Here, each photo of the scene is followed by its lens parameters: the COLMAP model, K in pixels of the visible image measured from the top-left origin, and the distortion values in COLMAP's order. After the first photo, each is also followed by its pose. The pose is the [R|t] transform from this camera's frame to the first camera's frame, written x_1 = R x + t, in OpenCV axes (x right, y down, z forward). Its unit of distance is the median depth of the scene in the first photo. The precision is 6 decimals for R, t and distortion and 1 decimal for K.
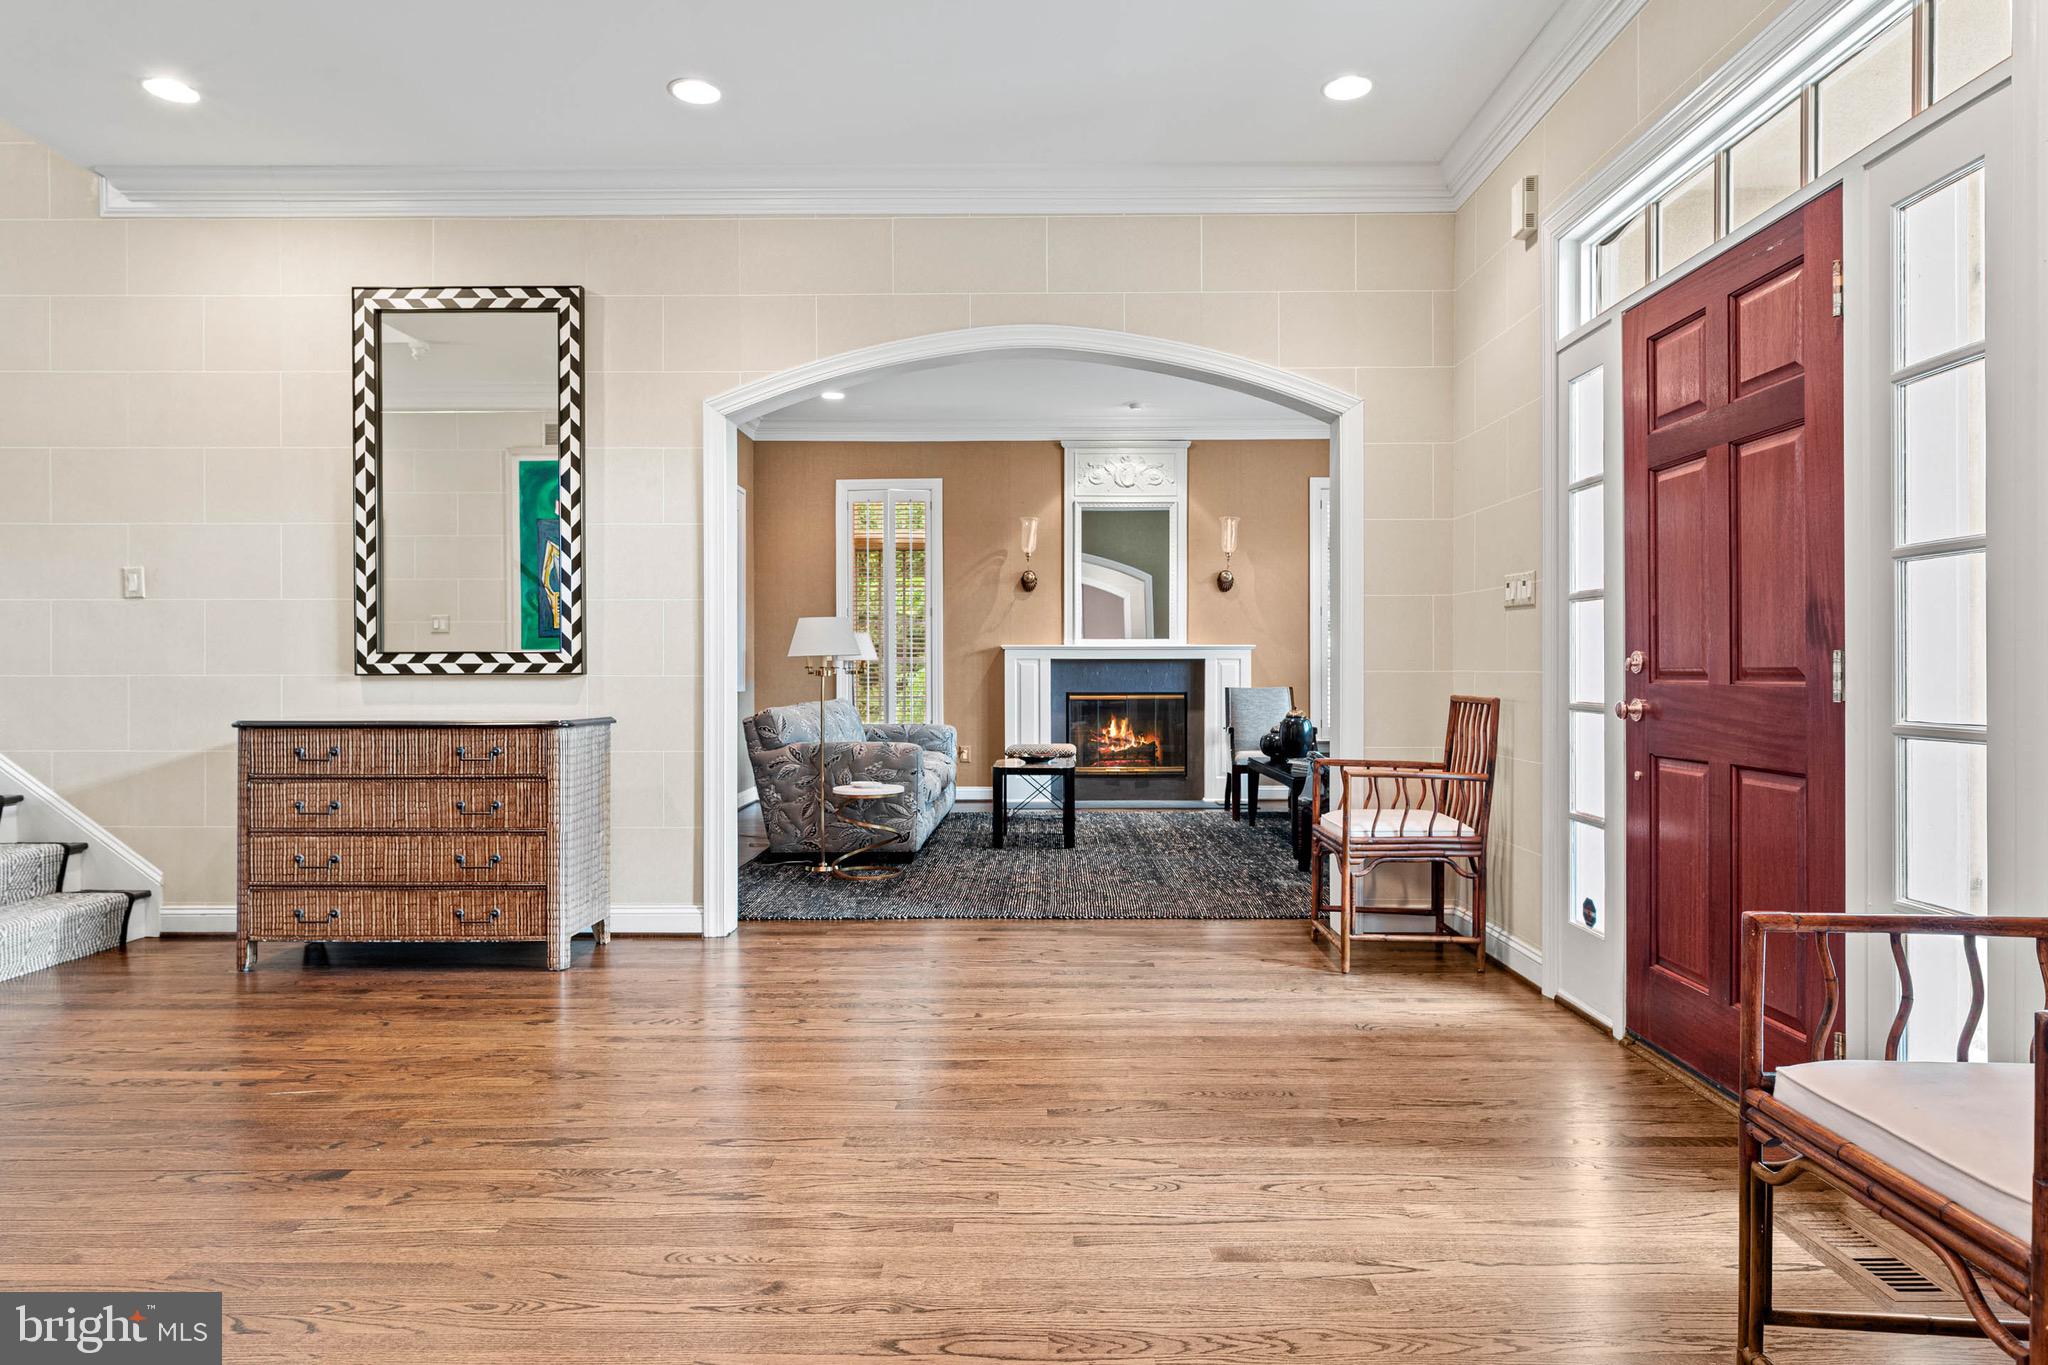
lens RADIAL K [[1181.2, 0, 1032.5], [0, 1181.2, 675.6], [0, 0, 1]] dist [-0.000979, -0.000939]
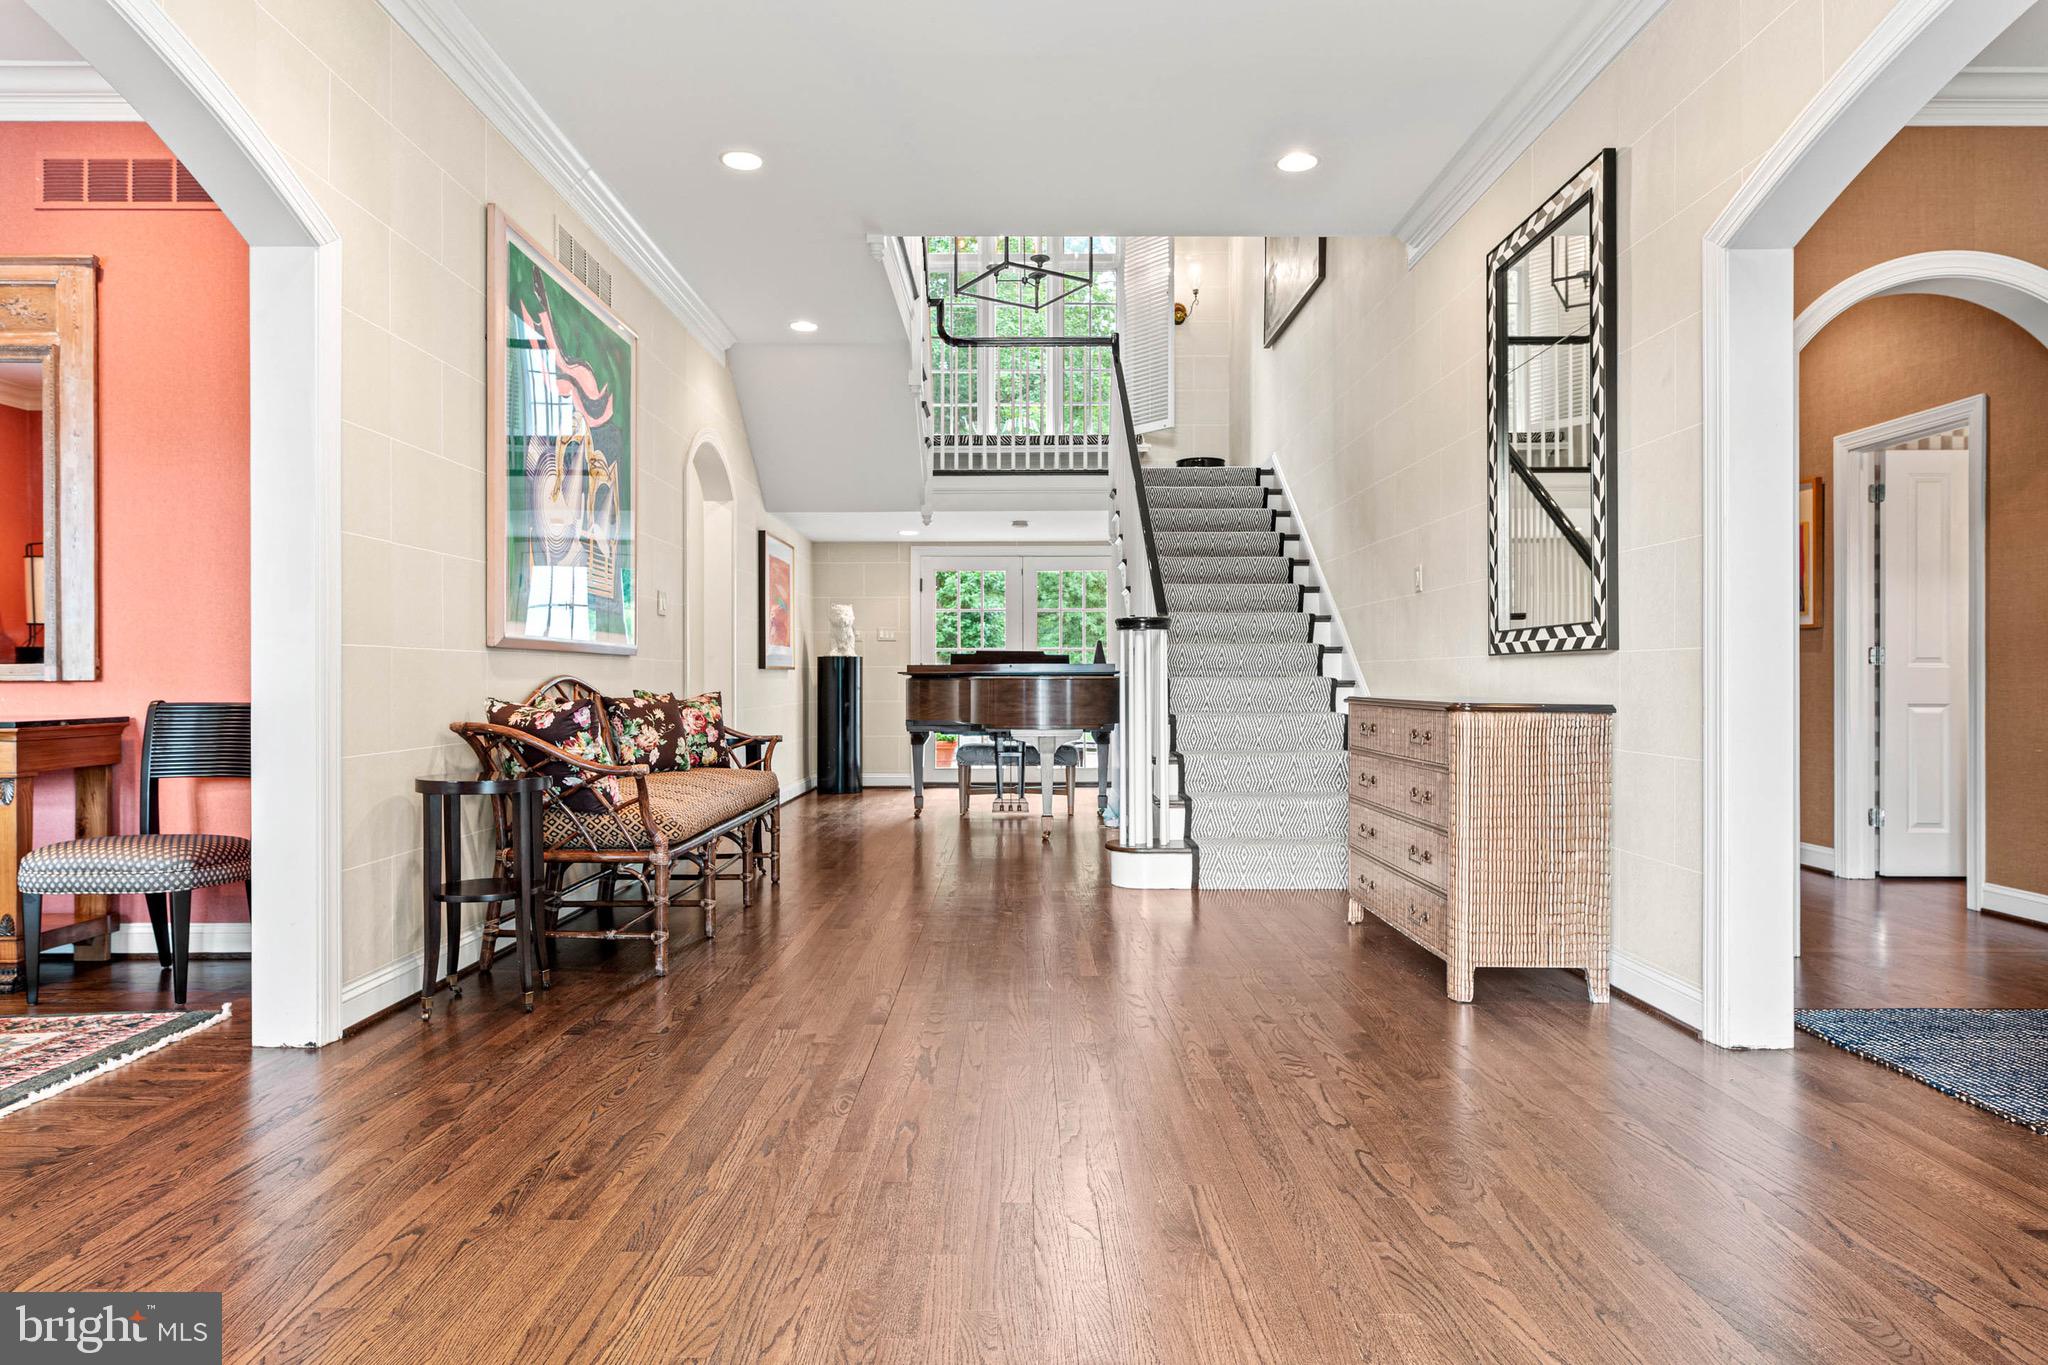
lens RADIAL K [[1181.2, 0, 1025.6], [0, 1181.2, 679.4], [0, 0, 1]] dist [-0.000979, -0.000939]
pose [[0.008072, 0.002475, -0.999964, 0.233786], [-0.006355, 0.999977, 0.002424, 0.011692], [0.999947, 0.006335, 0.008088, 0.370903]]
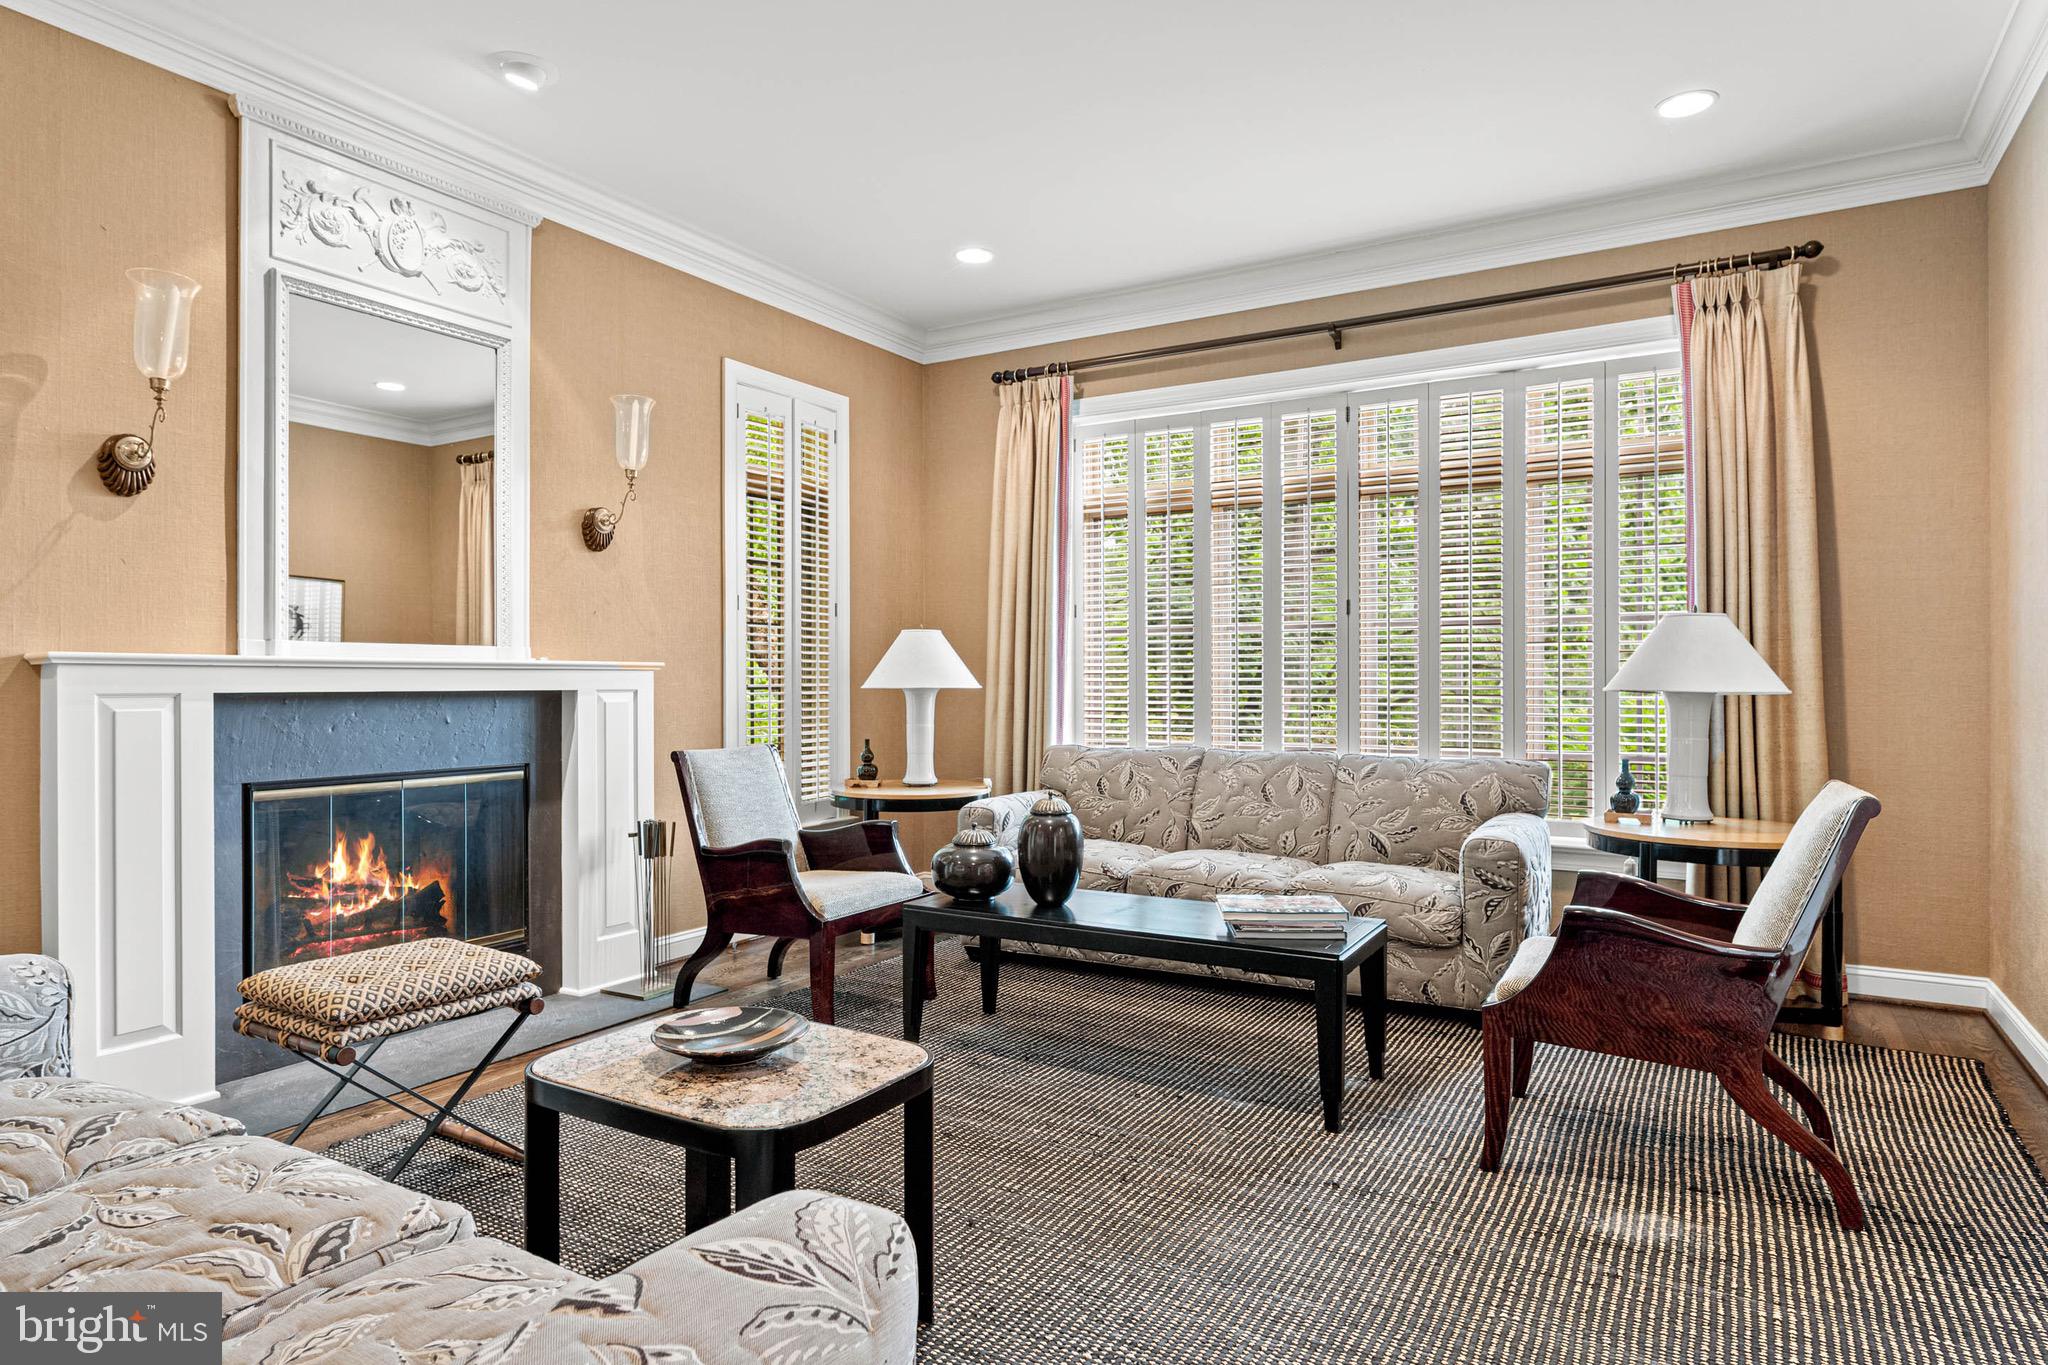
lens RADIAL K [[1181.2, 0, 1030.1], [0, 1181.2, 678.0], [0, 0, 1]] dist [-0.000979, -0.000939]
pose [[0.506289, 0.003945, 0.862355, -0.198462], [0.007199, 0.999935, -0.008801, -0.016378], [-0.862334, 0.010665, 0.506228, 0.728579]]
